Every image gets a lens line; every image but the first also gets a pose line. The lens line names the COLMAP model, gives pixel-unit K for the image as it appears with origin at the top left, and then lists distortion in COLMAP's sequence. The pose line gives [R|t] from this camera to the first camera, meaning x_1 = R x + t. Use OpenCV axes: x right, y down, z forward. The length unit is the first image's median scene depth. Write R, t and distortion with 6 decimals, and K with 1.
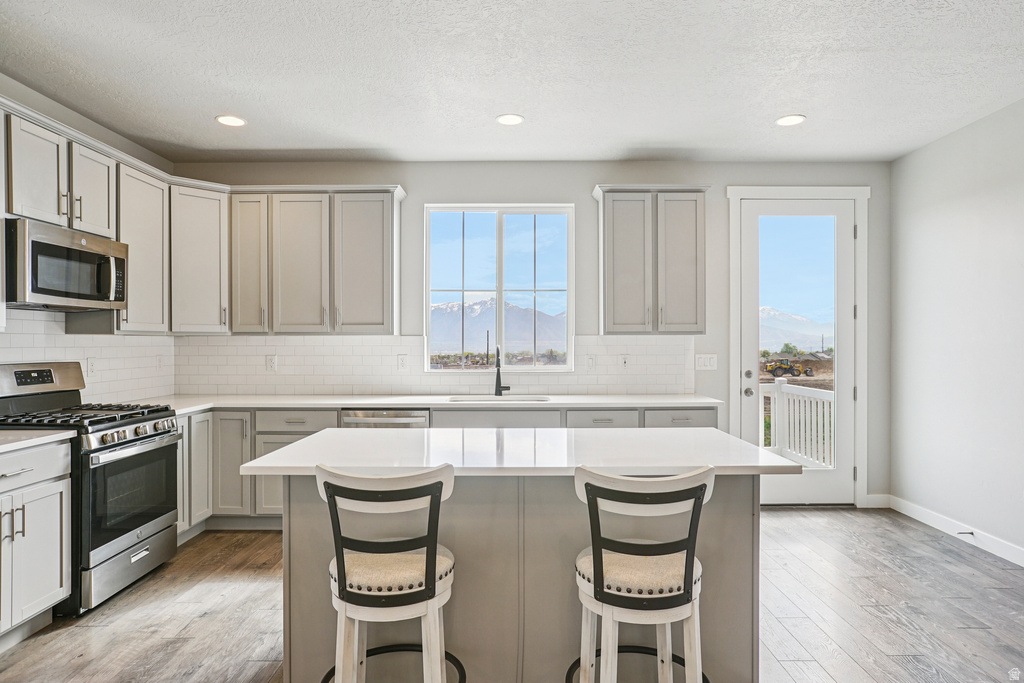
lens RADIAL K [[609.8, 0, 522.9], [0, 609.8, 343.3], [0, 0, 1]] dist [-0.019317, 0.013611]
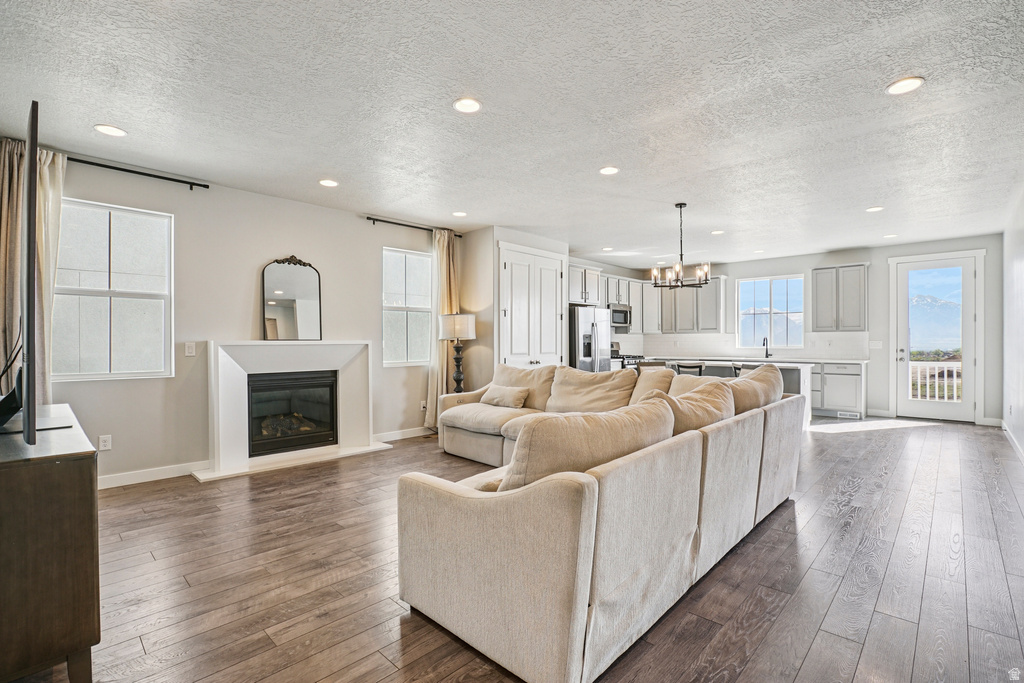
lens RADIAL K [[471.3, 0, 516.2], [0, 471.3, 341.6], [0, 0, 1]] dist [-0.033981, 0.004585]
pose [[0.712321, 0.001161, -0.701853, 0.602240], [-0.000167, 0.999999, 0.001484, 0.020831], [0.701854, -0.000940, 0.712321, -1.095398]]
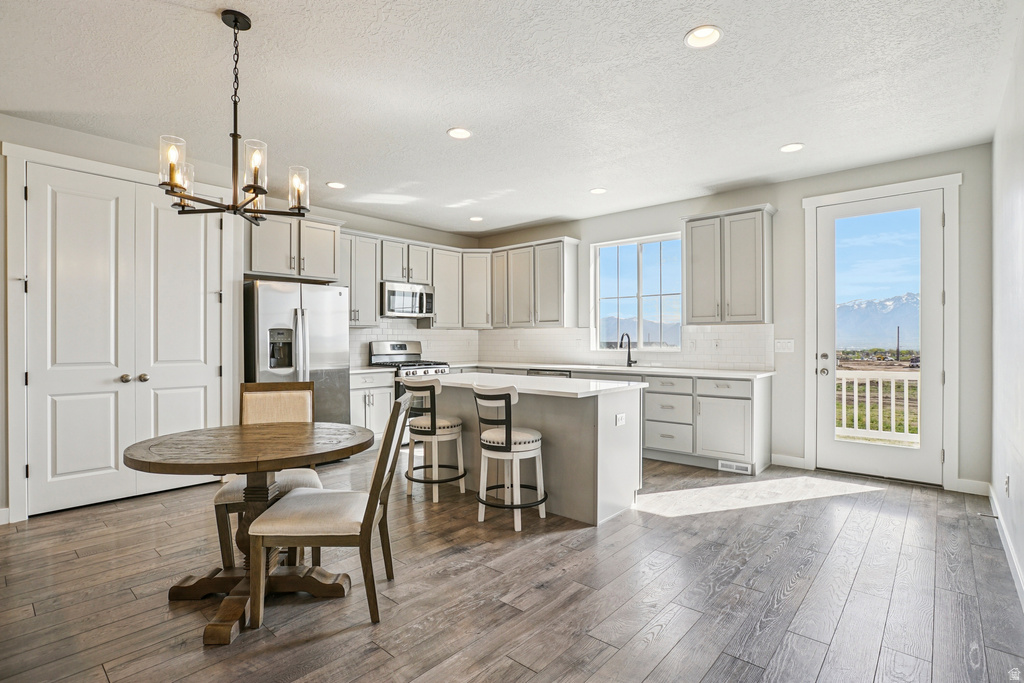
lens RADIAL K [[509.8, 0, 517.9], [0, 509.8, 339.9], [0, 0, 1]] dist [-0.035941, 0.011159]
pose [[0.745463, 0.000599, -0.666546, 0.652578], [-0.000610, 1.000000, 0.000217, 0.021194], [0.666546, 0.000244, 0.745464, -0.122863]]
